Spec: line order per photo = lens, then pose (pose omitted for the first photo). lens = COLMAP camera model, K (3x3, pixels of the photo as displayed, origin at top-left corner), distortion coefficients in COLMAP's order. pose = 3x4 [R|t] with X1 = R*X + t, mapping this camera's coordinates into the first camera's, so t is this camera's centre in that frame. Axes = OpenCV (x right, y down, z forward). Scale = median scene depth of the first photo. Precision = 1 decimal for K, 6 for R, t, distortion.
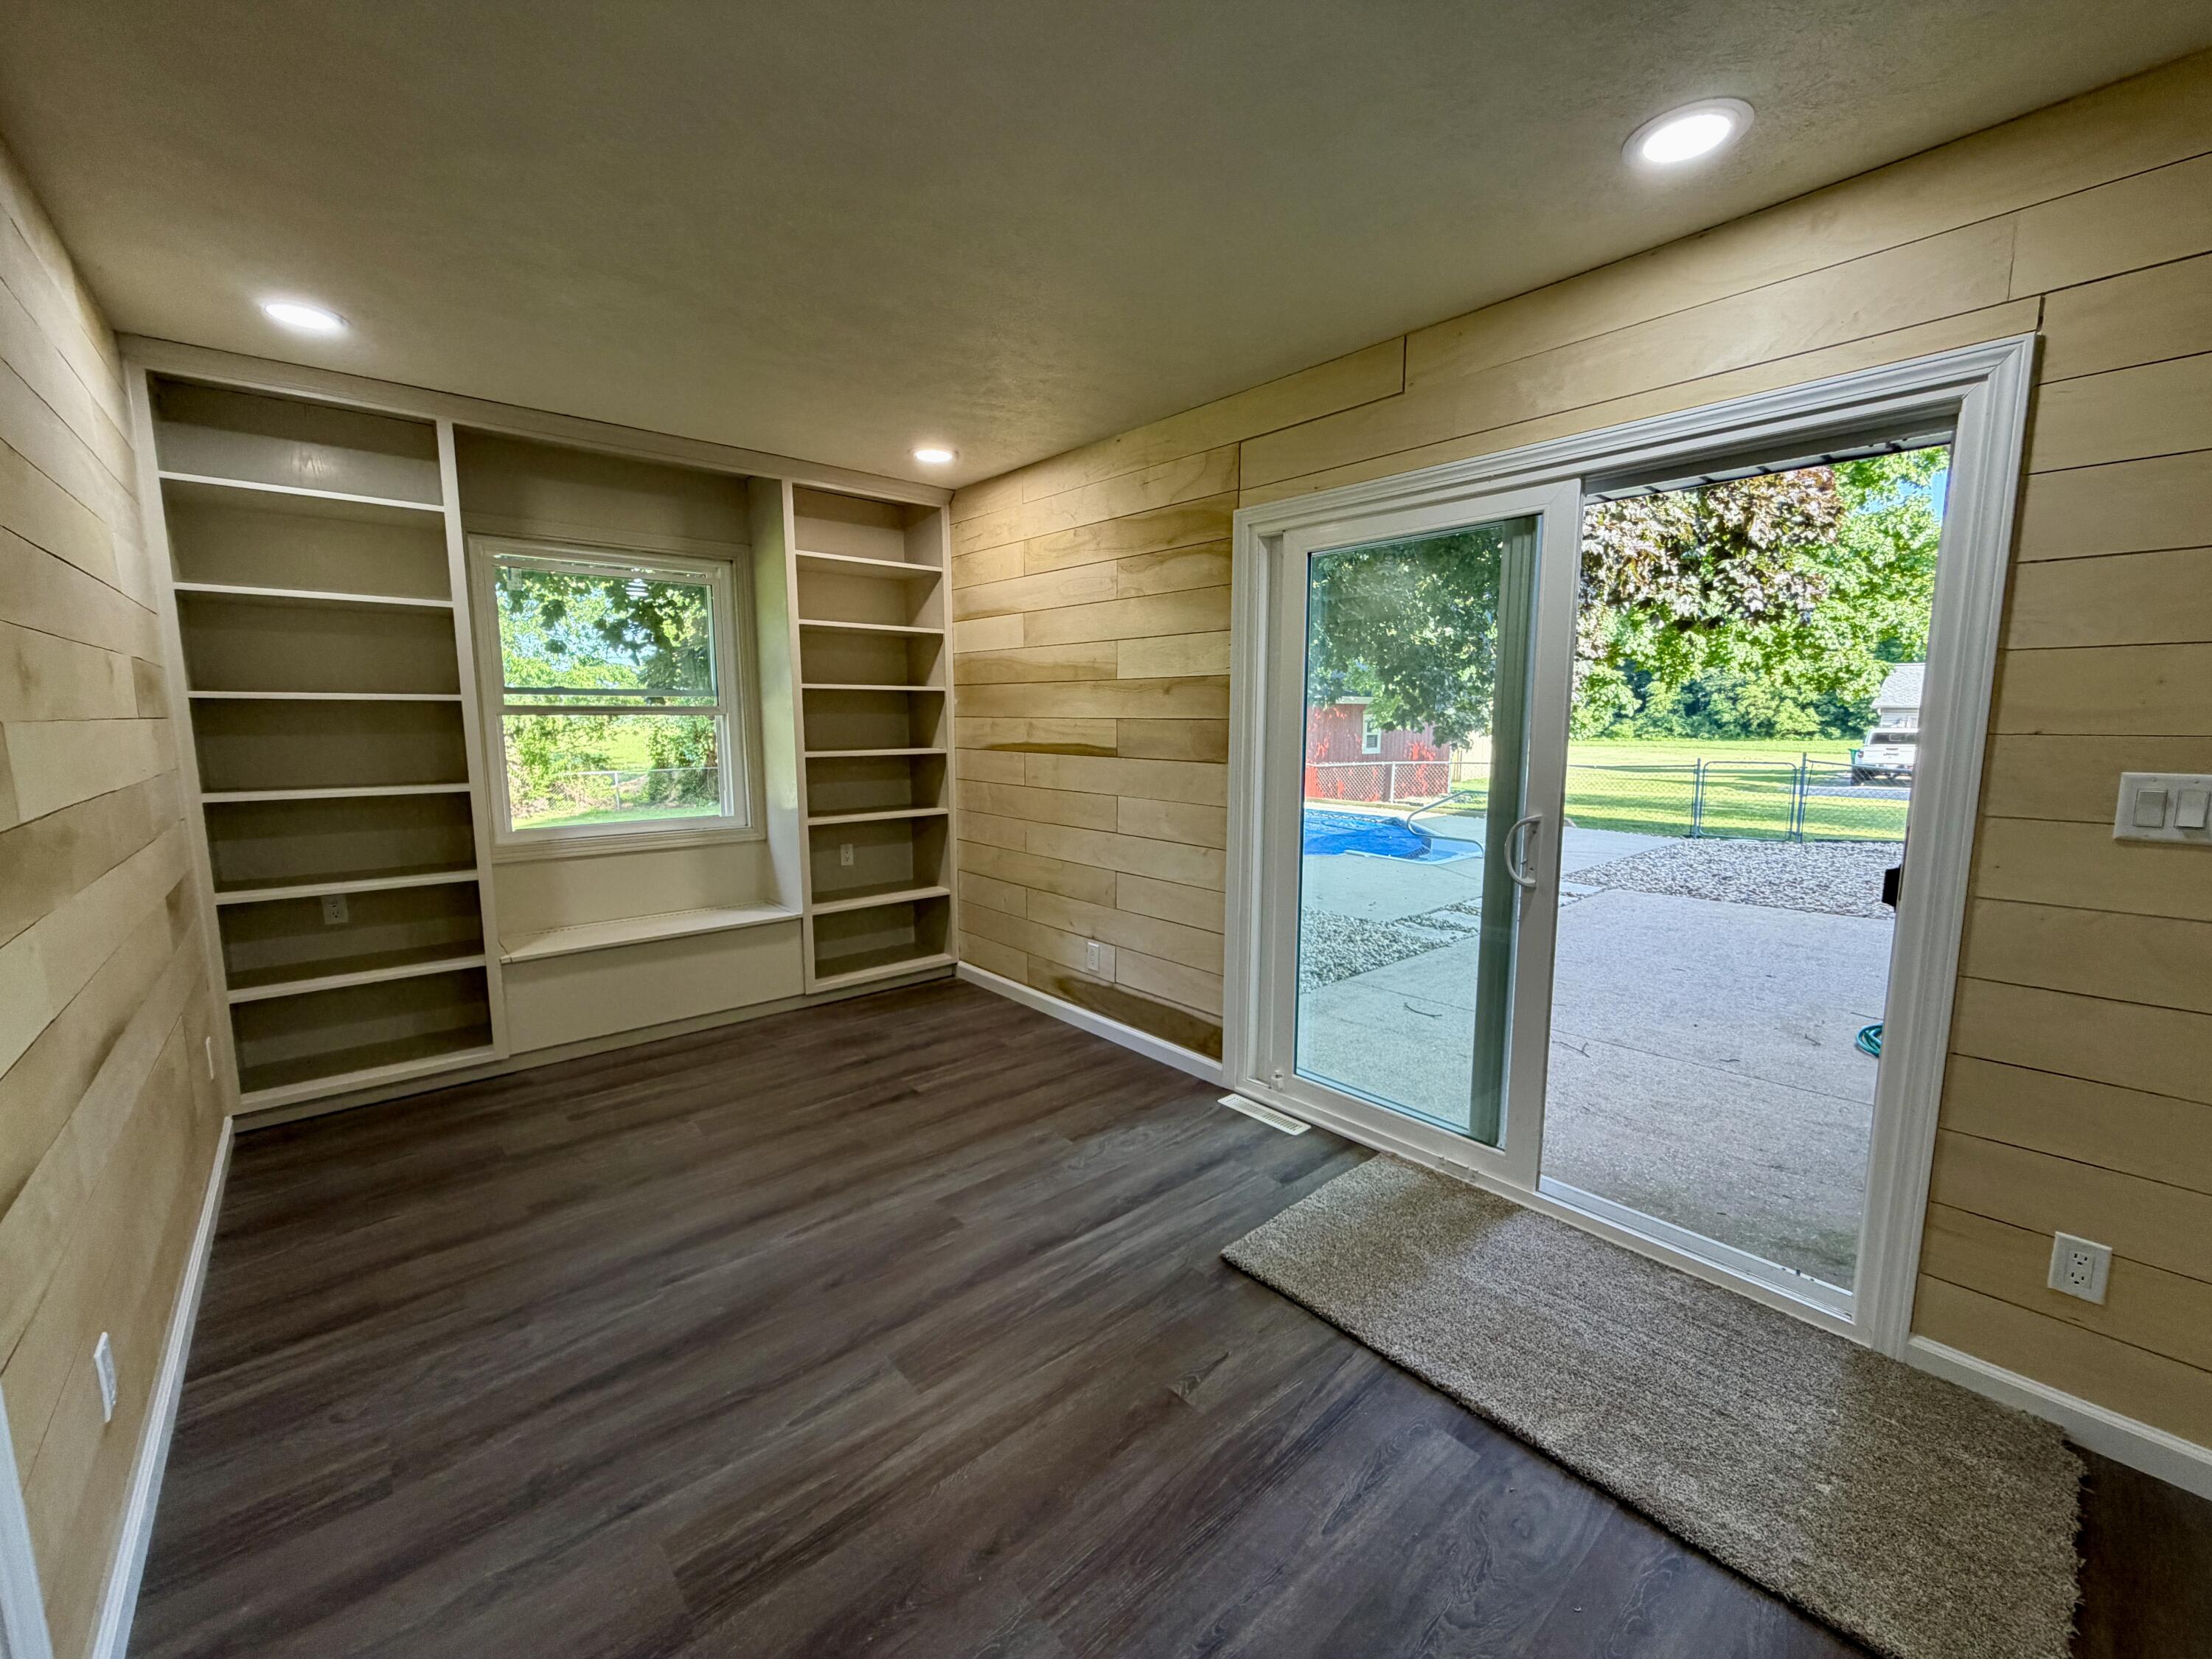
lens RADIAL K [[882.7, 0, 1102.0], [0, 882.7, 826.4], [0, 0, 1]] dist [-0.002652, -0.000160]
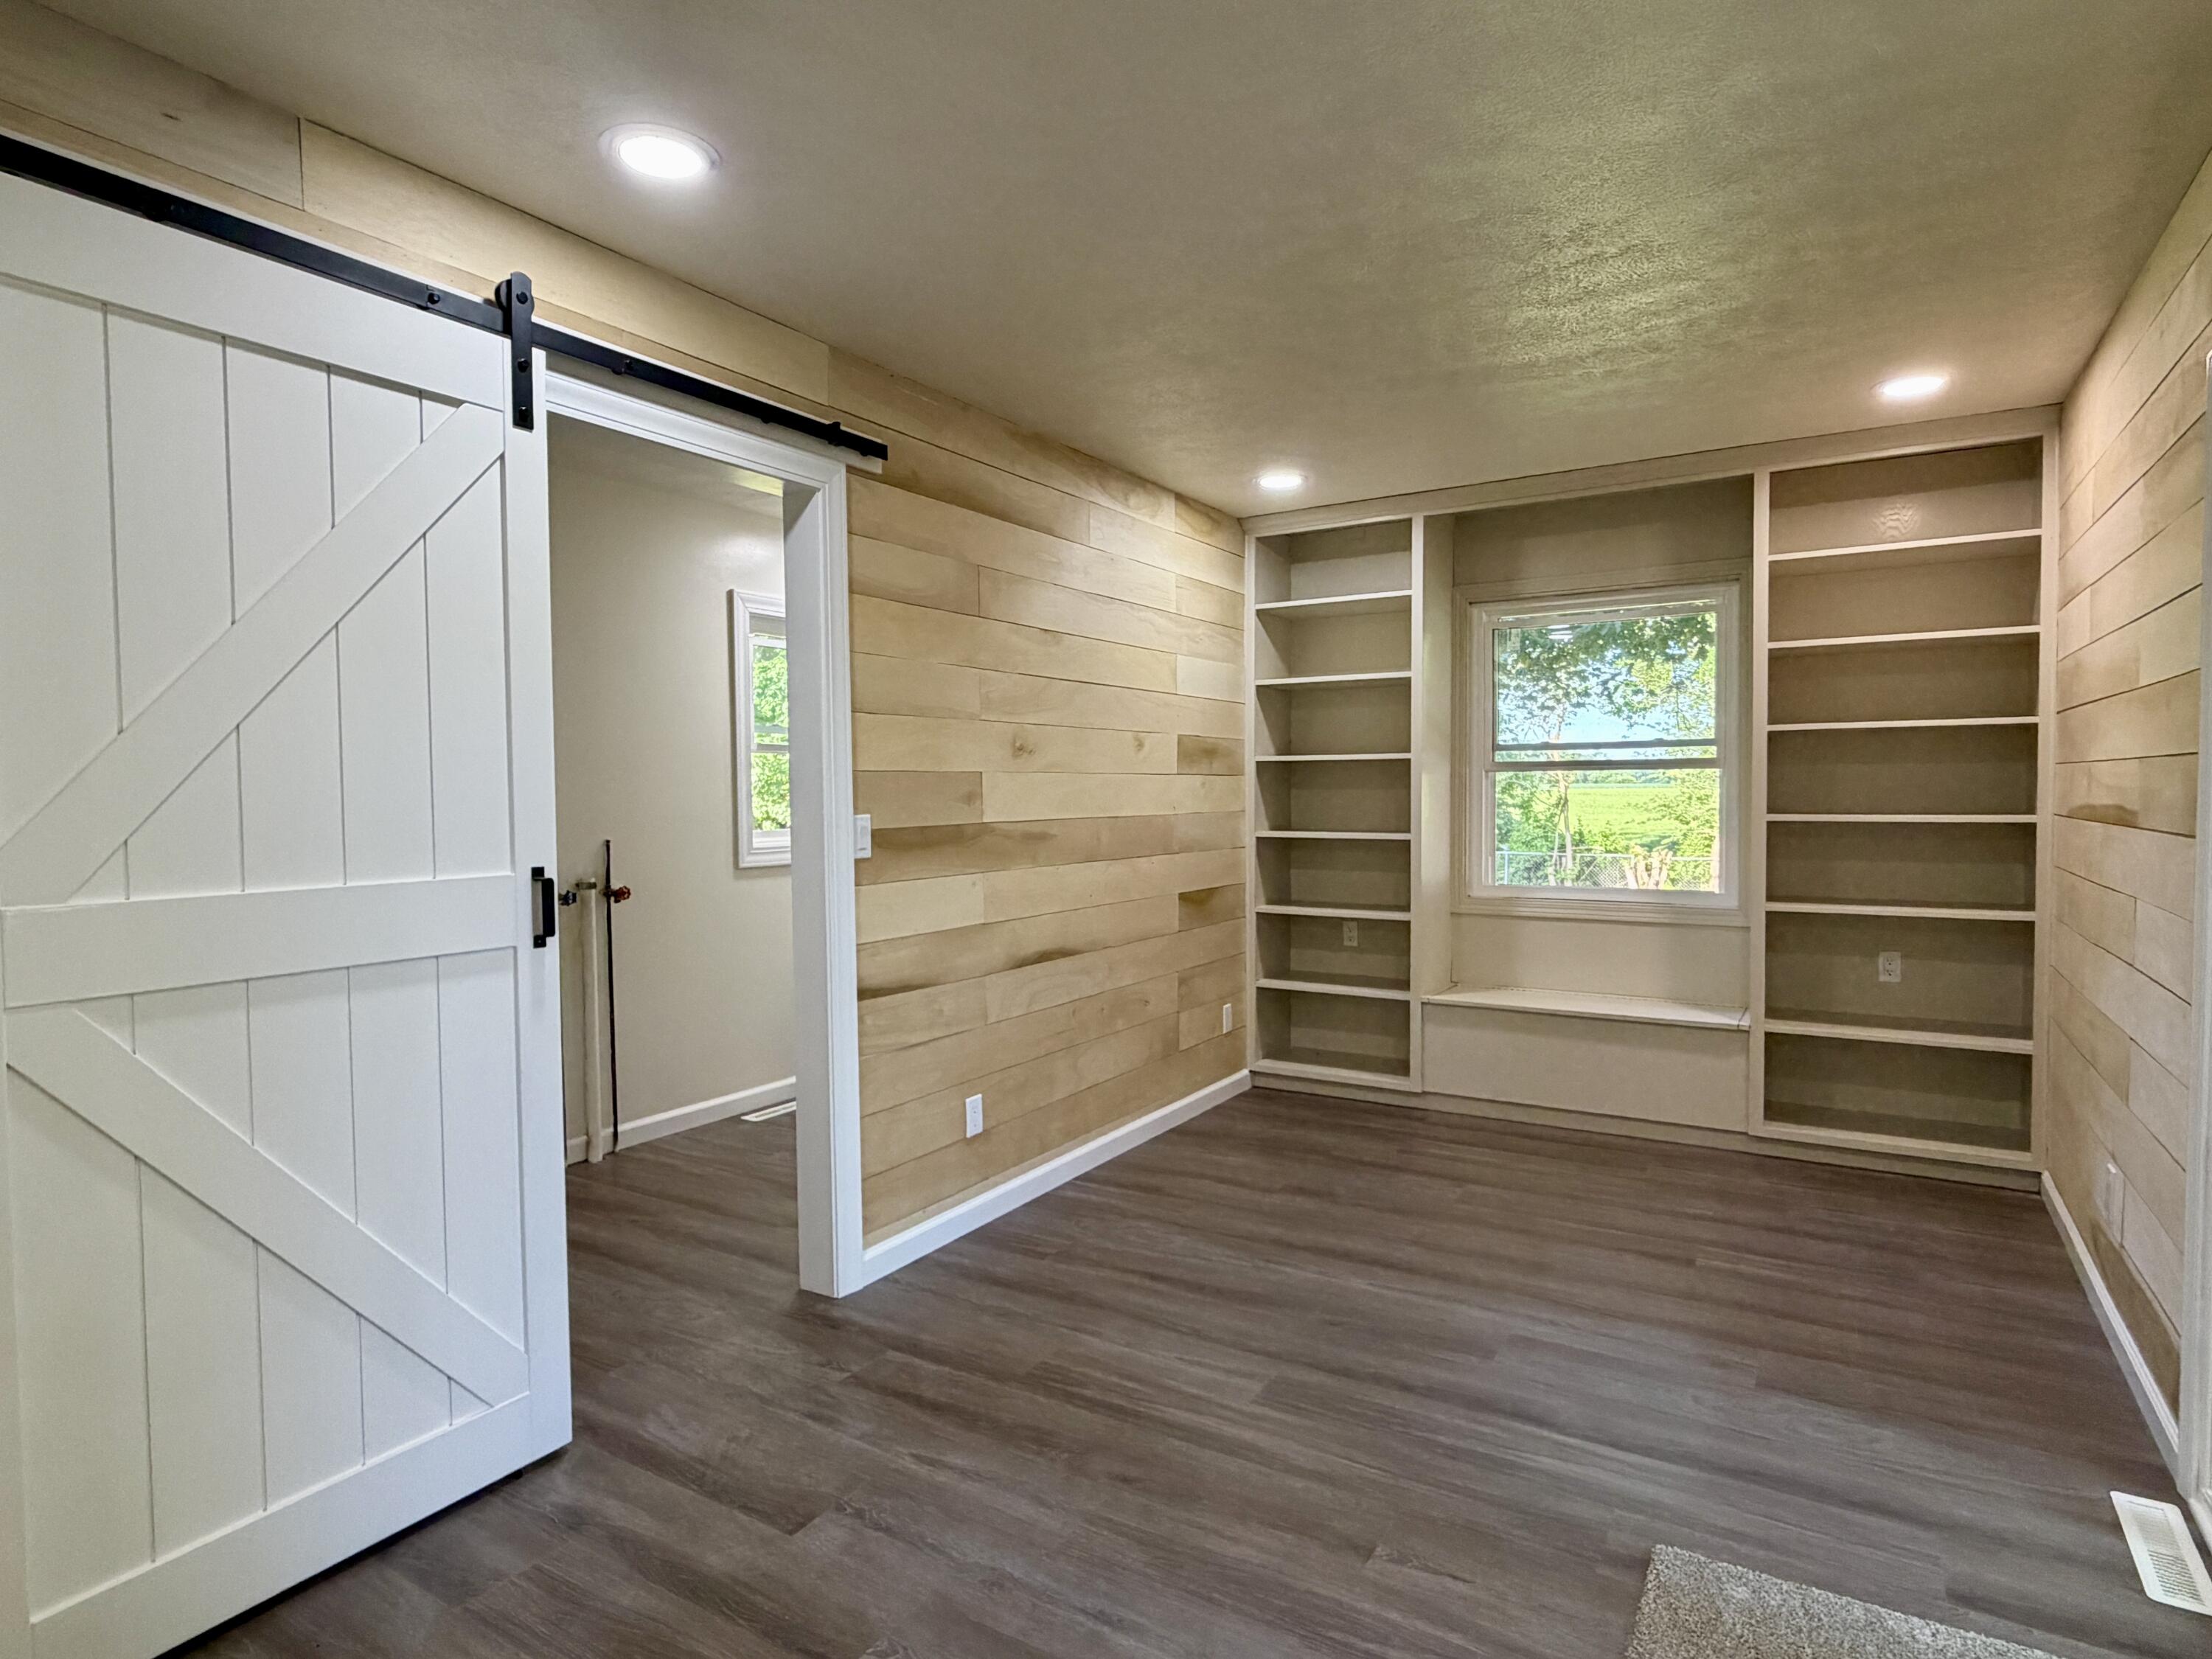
lens RADIAL K [[1187.6, 0, 1100.8], [0, 1187.6, 837.5], [0, 0, 1]] dist [-0.015164, 0.000461]
pose [[0.290900, 0.036382, -0.956061, 0.599073], [-0.113058, 0.993583, 0.003410, -0.003621], [0.950050, 0.107098, 0.293147, 0.196966]]
